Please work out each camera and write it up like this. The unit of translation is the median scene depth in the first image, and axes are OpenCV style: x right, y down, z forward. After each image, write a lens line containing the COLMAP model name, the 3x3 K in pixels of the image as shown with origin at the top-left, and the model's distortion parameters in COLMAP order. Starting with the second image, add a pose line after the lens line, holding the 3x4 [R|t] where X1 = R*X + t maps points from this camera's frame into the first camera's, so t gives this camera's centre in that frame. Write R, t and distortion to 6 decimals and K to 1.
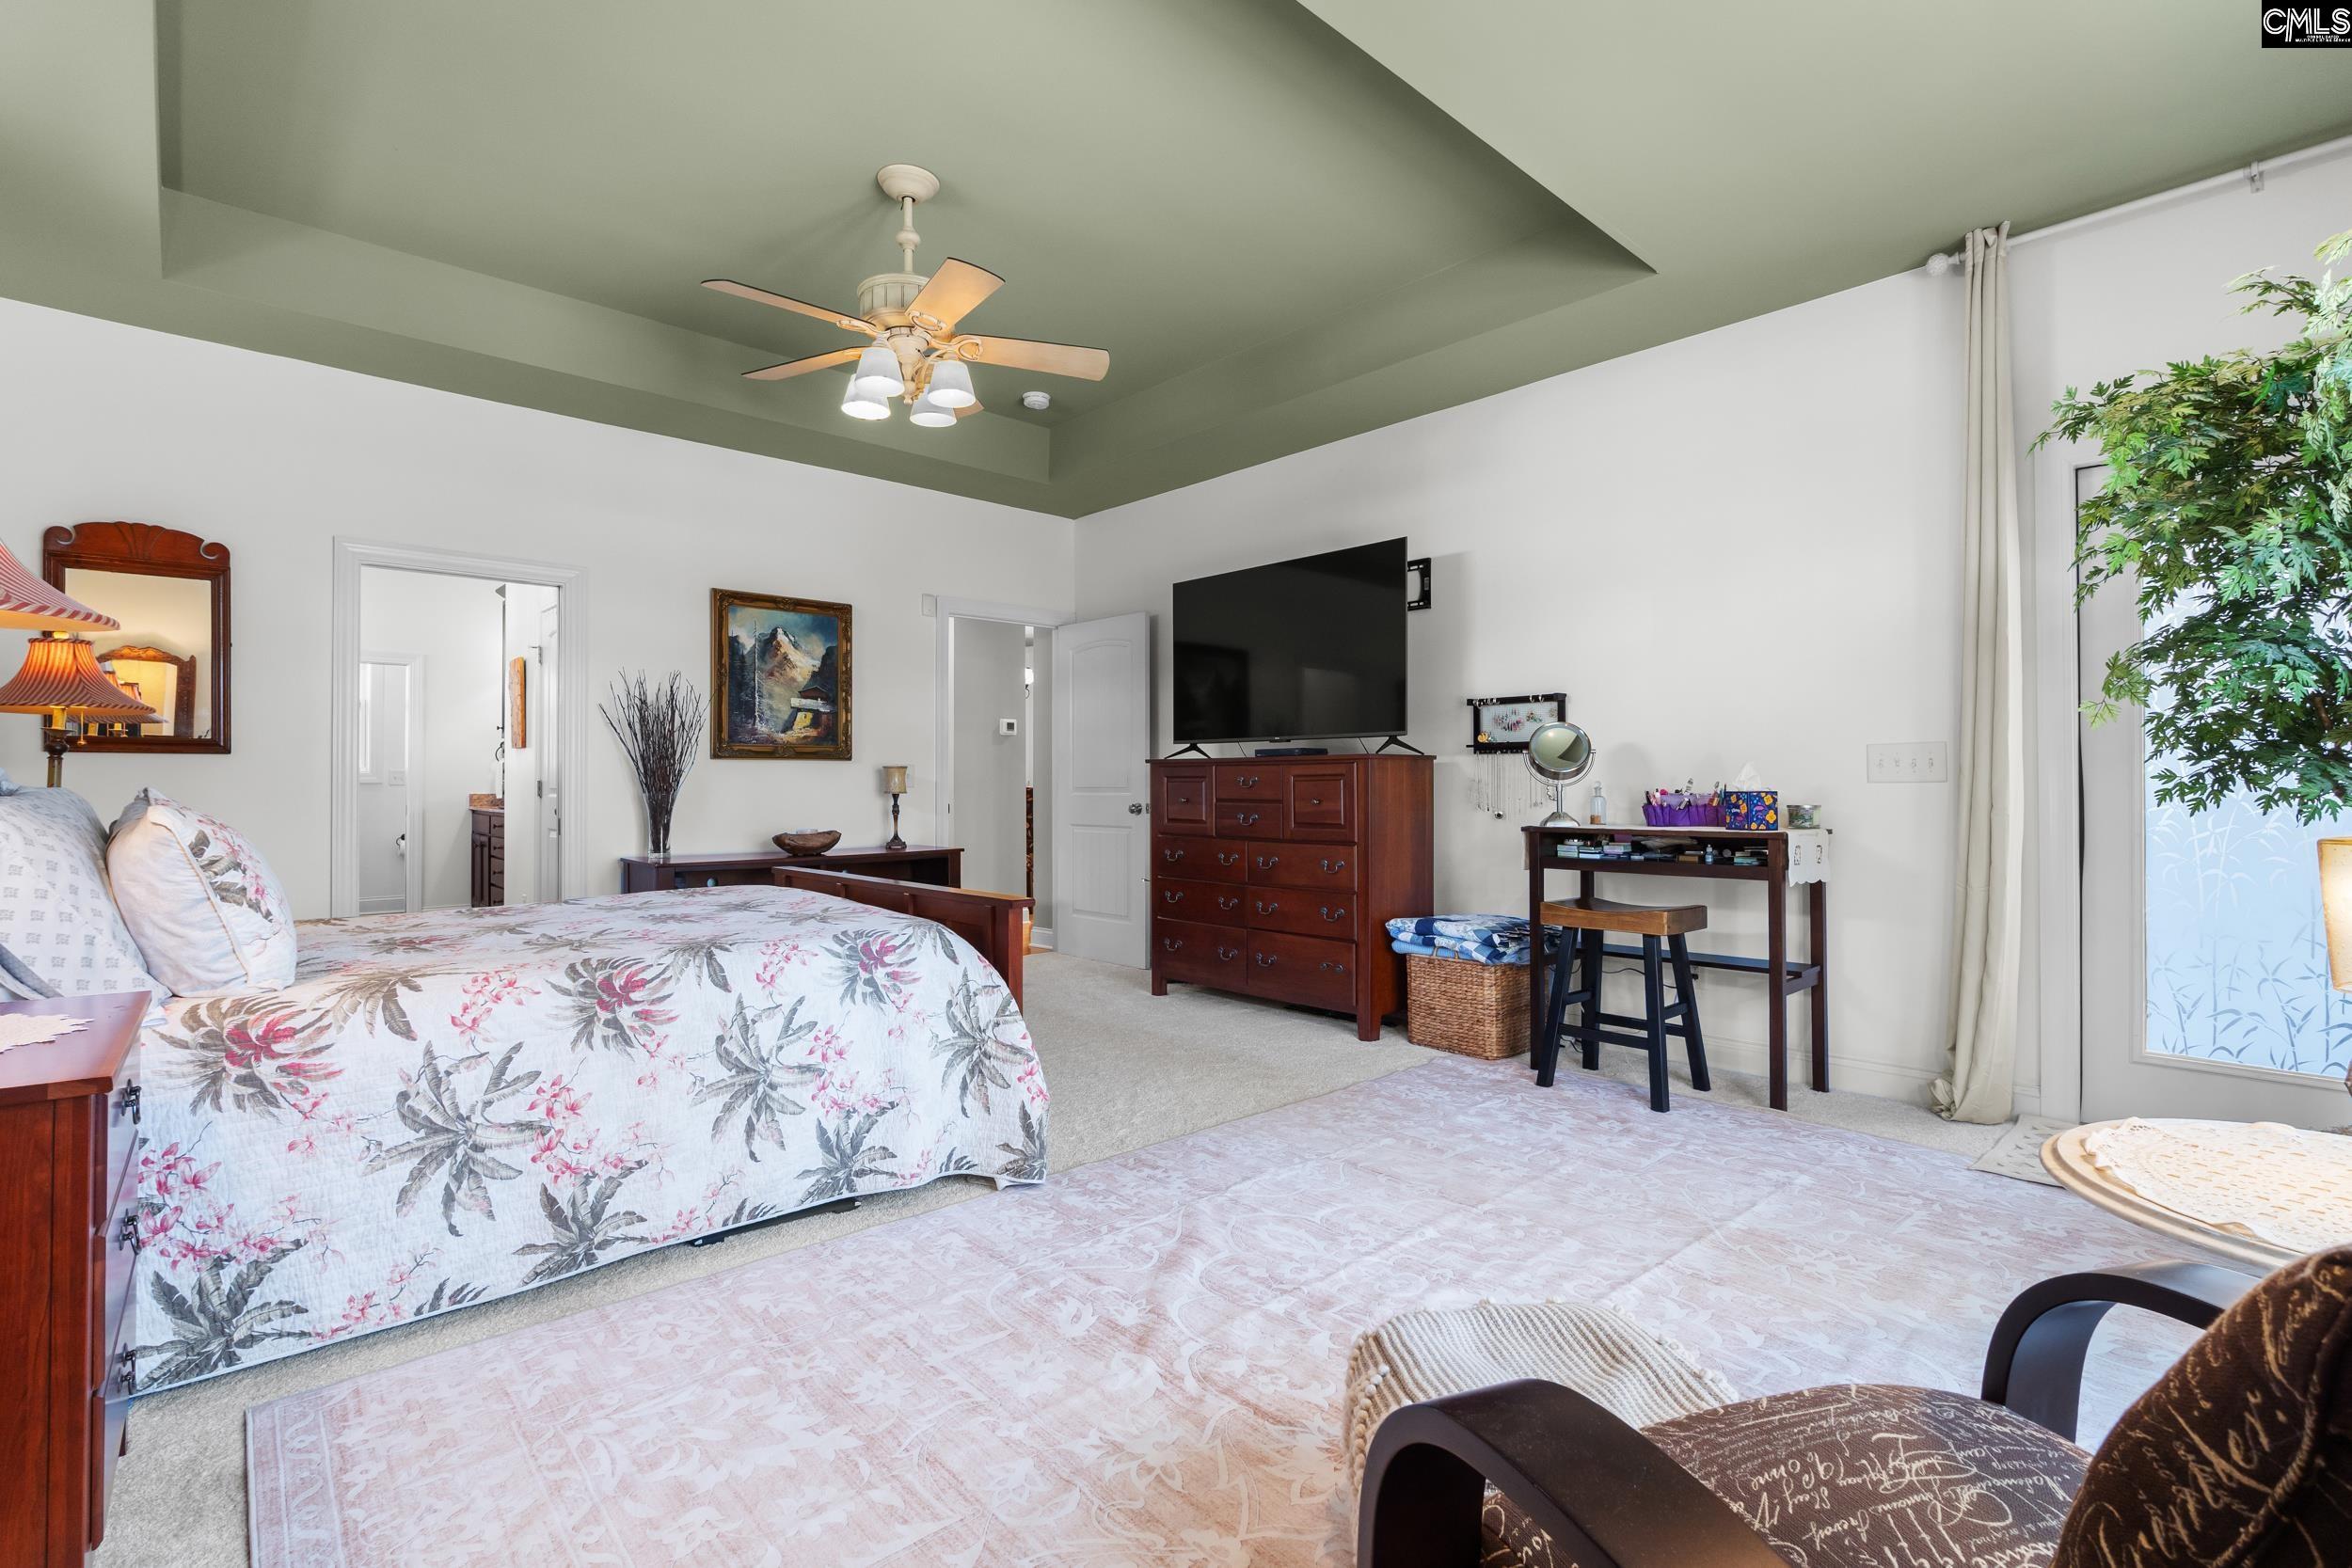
lens RADIAL K [[1075.6, 0, 1176.0], [0, 1075.6, 784.0], [0, 0, 1]] dist [-0.002326, 0.000274]
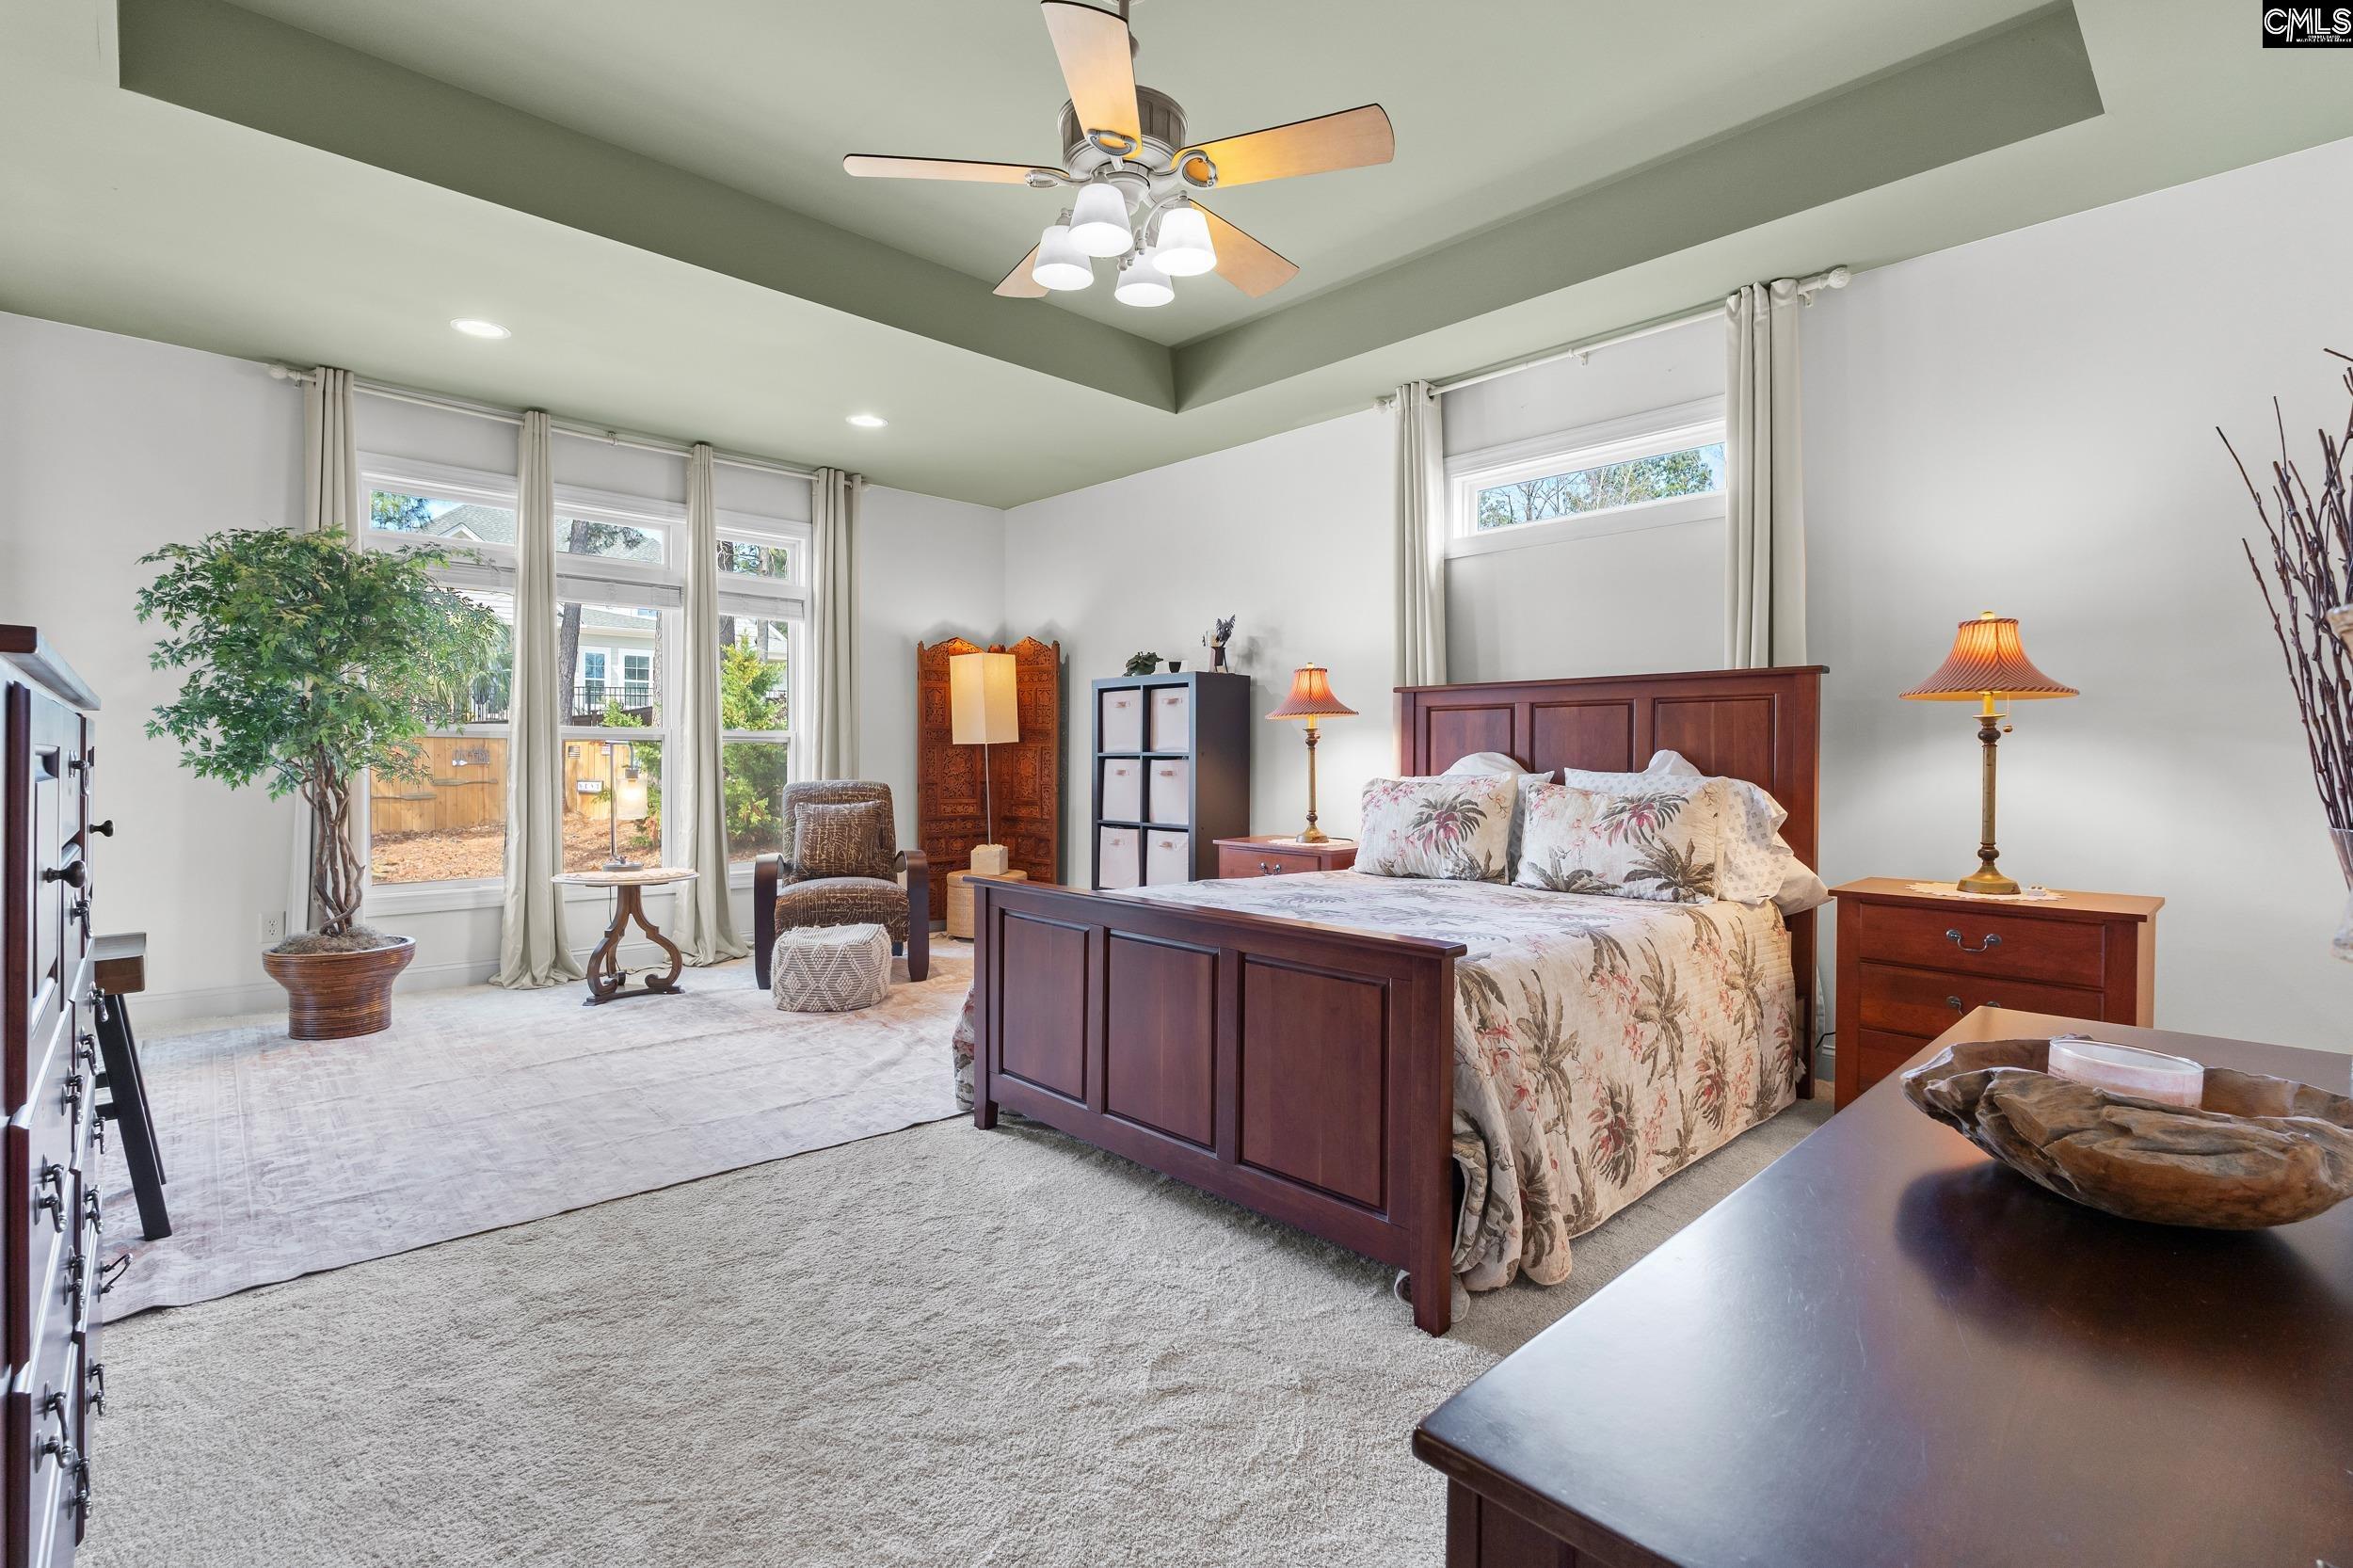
lens RADIAL K [[1076.1, 0, 1176.5], [0, 1076.1, 784.0], [0, 0, 1]] dist [-0.002326, 0.000274]
pose [[-0.999827, -0.003204, -0.018329, -0.312626], [-0.003529, 0.999837, 0.017702, -0.006549], [0.018269, 0.017763, -0.999675, 1.993388]]
